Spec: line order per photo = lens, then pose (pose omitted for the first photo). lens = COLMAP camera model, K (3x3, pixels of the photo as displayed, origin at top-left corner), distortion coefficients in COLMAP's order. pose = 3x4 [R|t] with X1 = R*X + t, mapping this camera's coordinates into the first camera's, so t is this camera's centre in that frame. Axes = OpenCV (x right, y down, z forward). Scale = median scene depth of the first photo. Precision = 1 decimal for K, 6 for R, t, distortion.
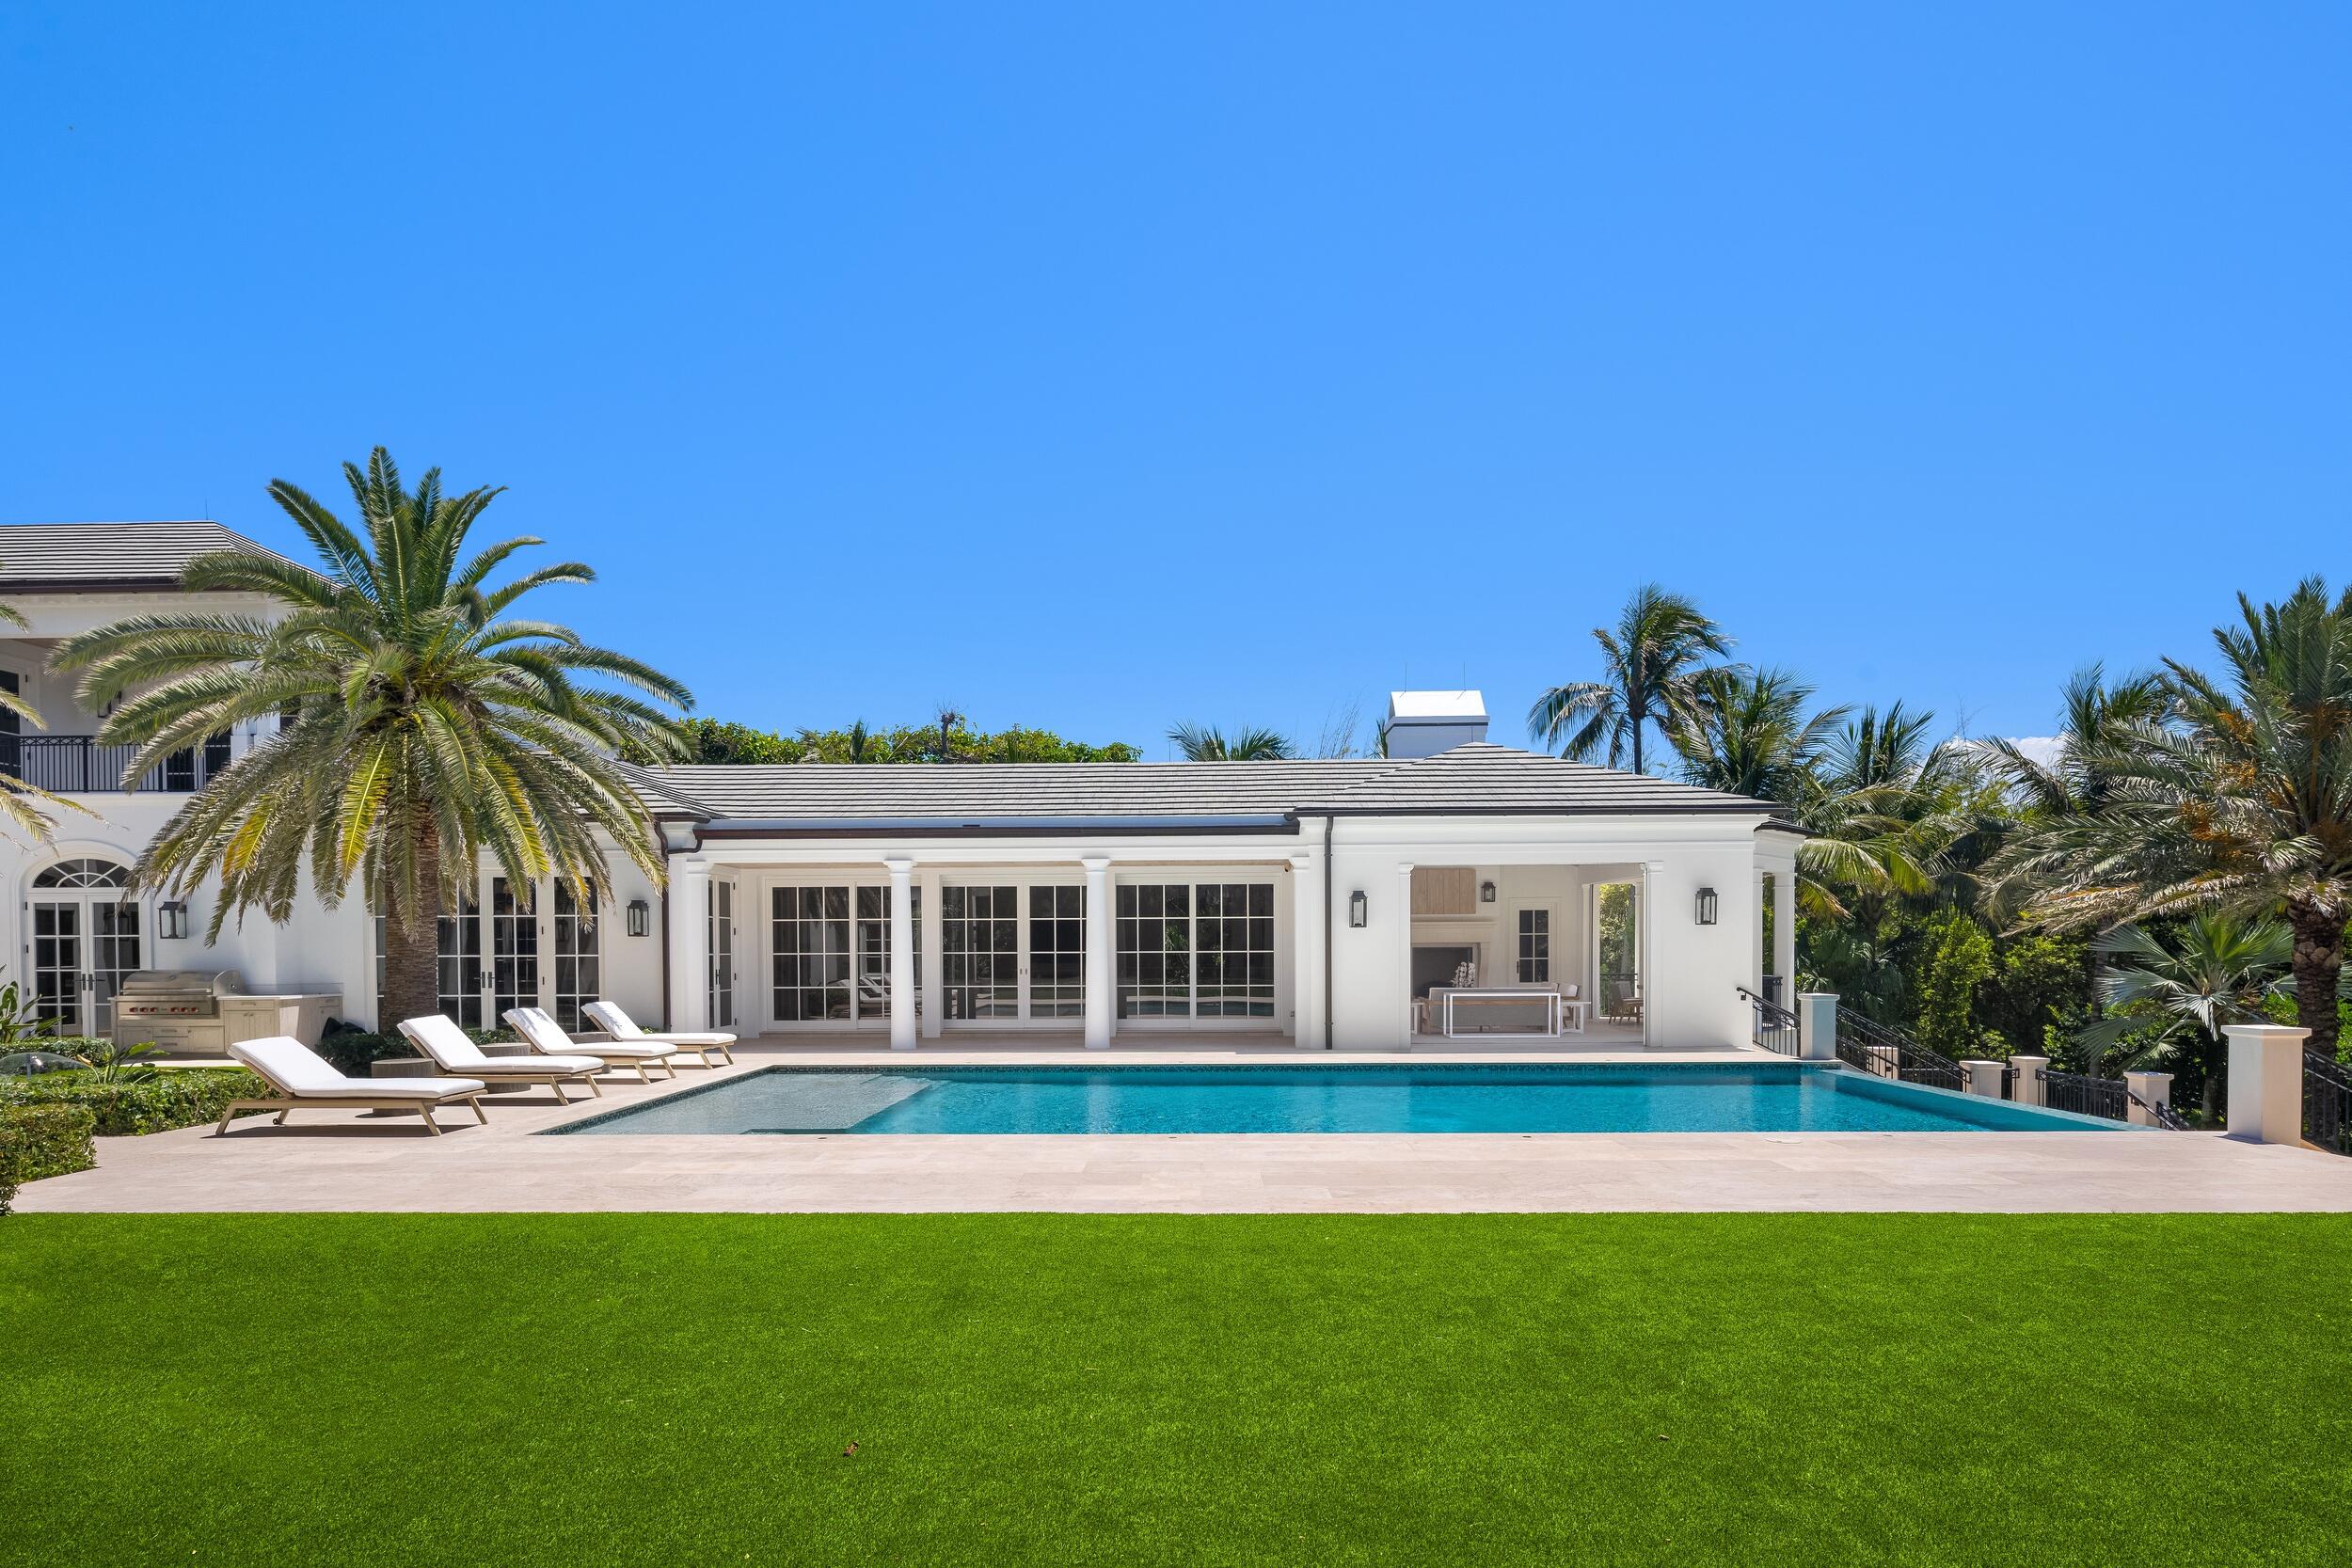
lens RADIAL K [[1157.5, 0, 1164.6], [0, 1157.5, 969.5], [0, 0, 1]] dist [-0.000757, 0.000077]
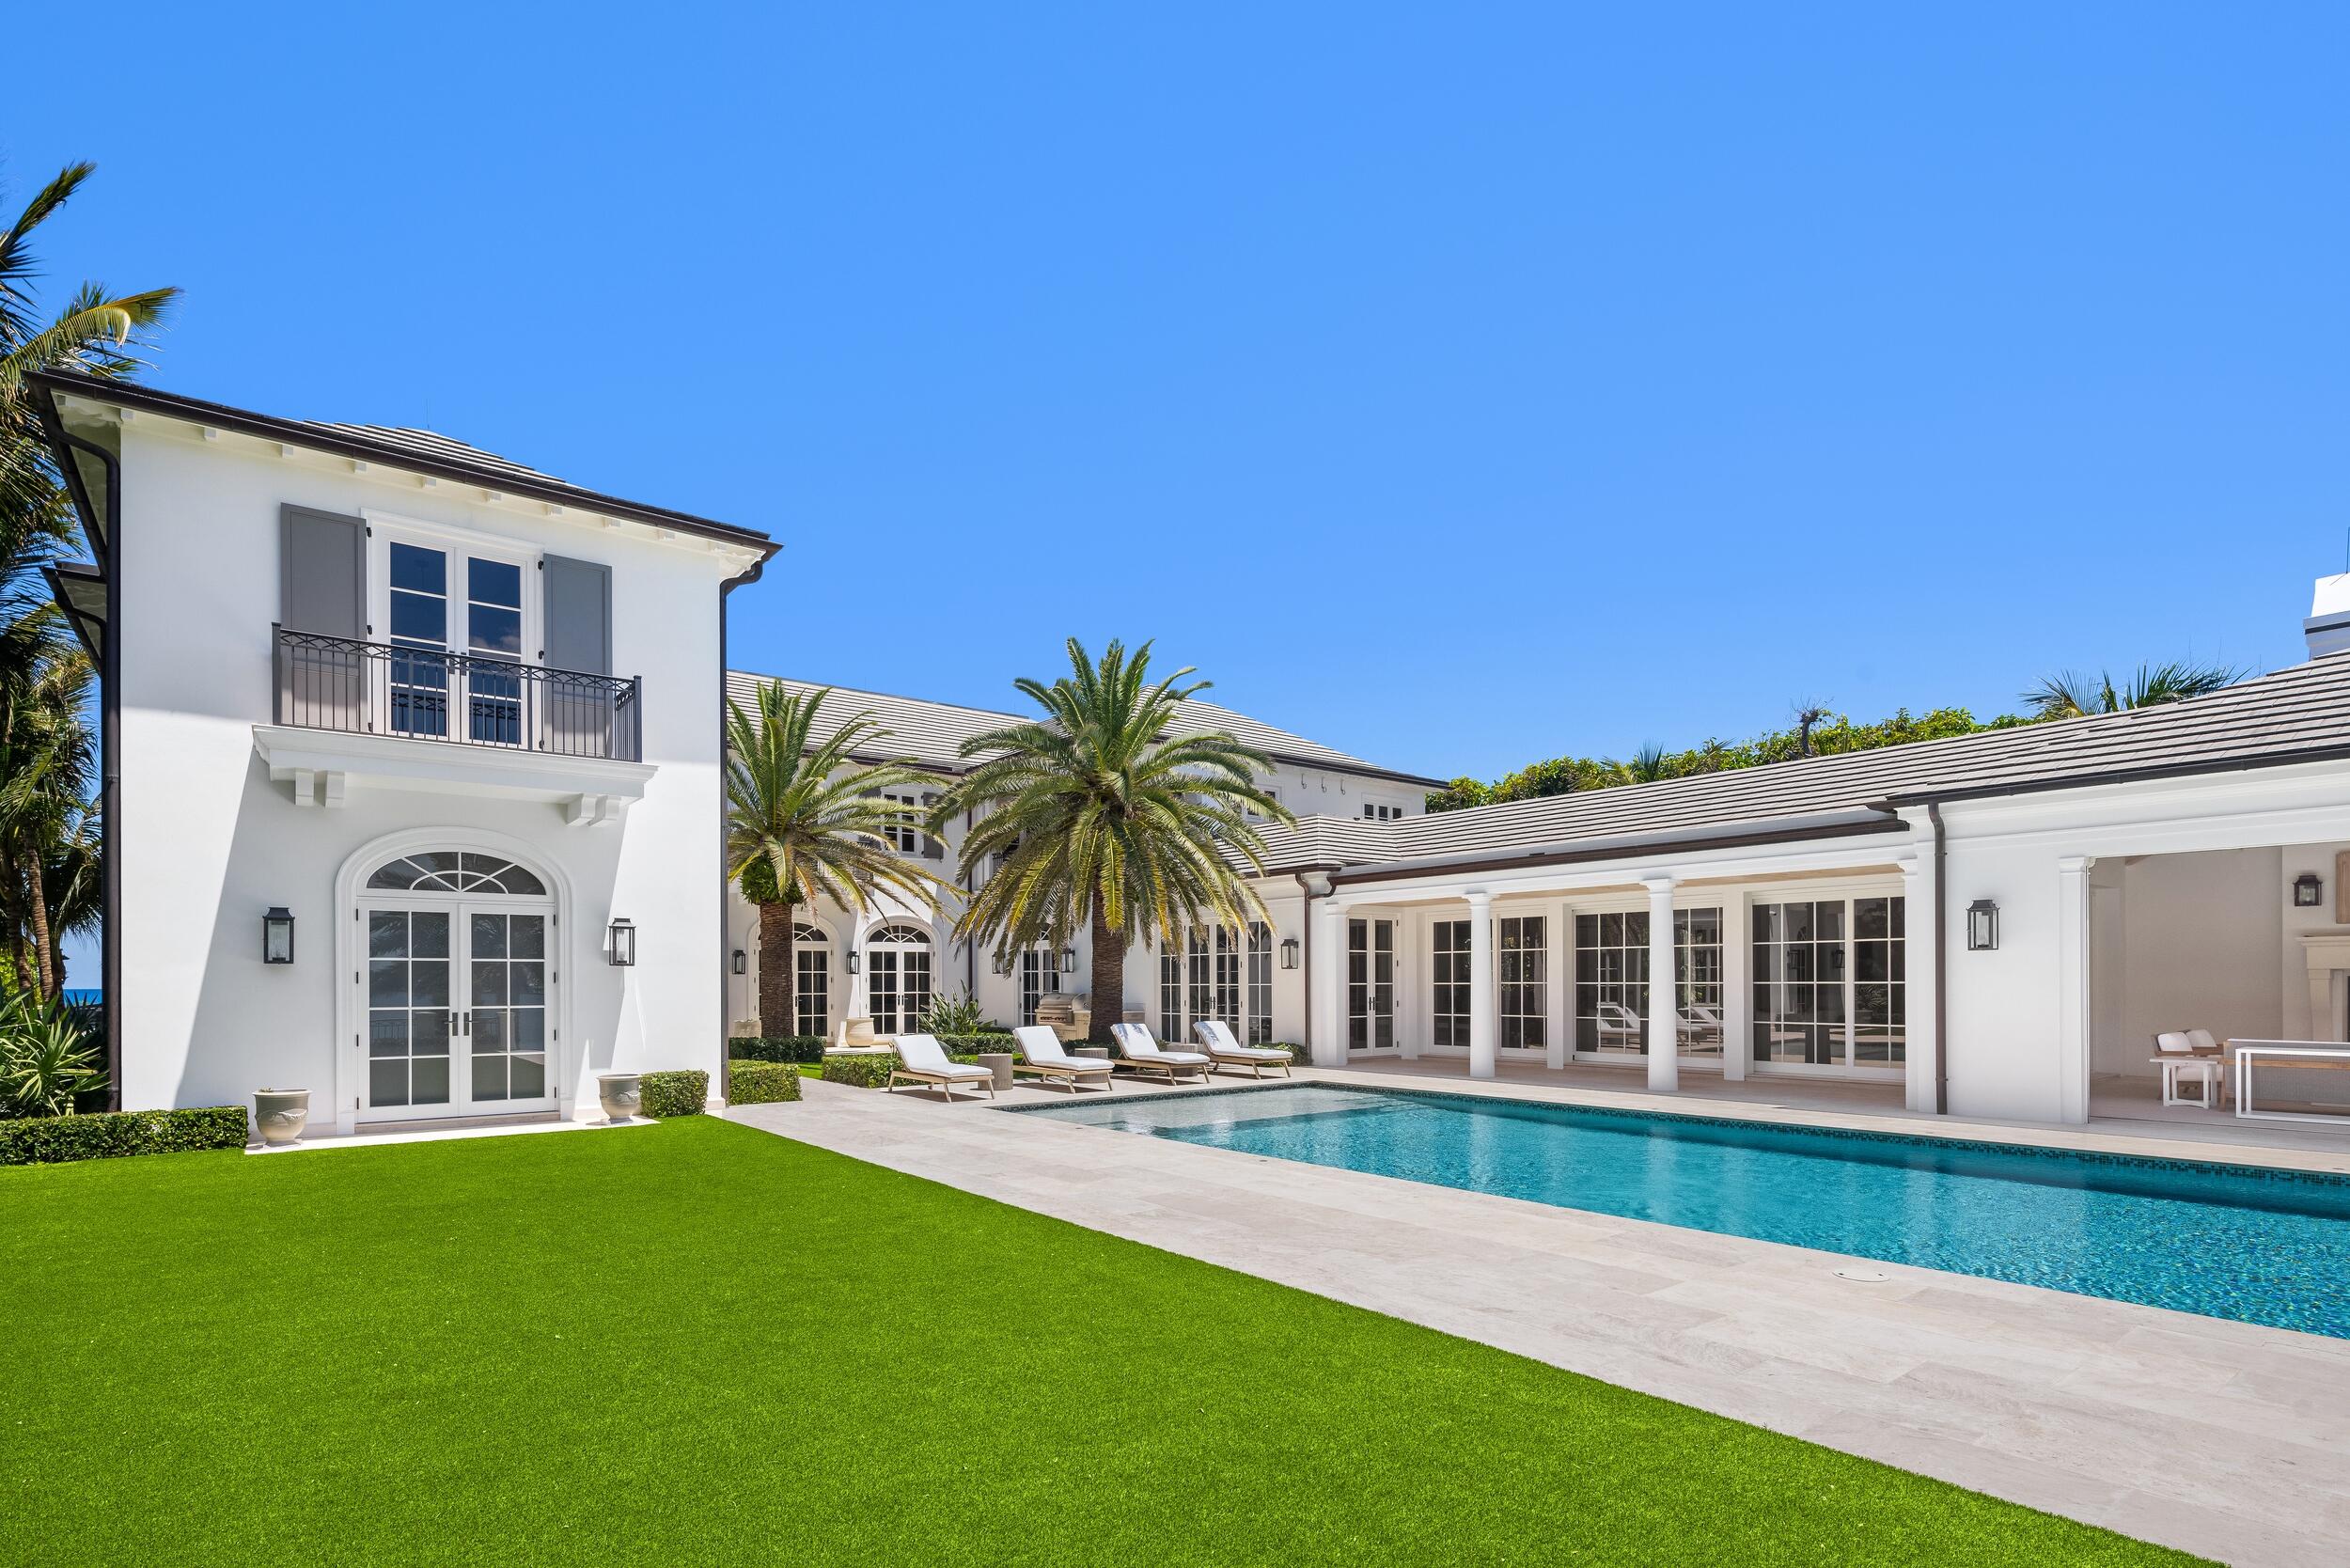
lens RADIAL K [[1156.7, 0, 1163.6], [0, 1156.7, 969.4], [0, 0, 1]] dist [-0.000757, 0.000077]
pose [[0.626306, -0.006725, -0.779548, 0.402151], [-0.011597, 0.999772, -0.017942, -0.004815], [0.779491, 0.020278, 0.626085, 0.136707]]
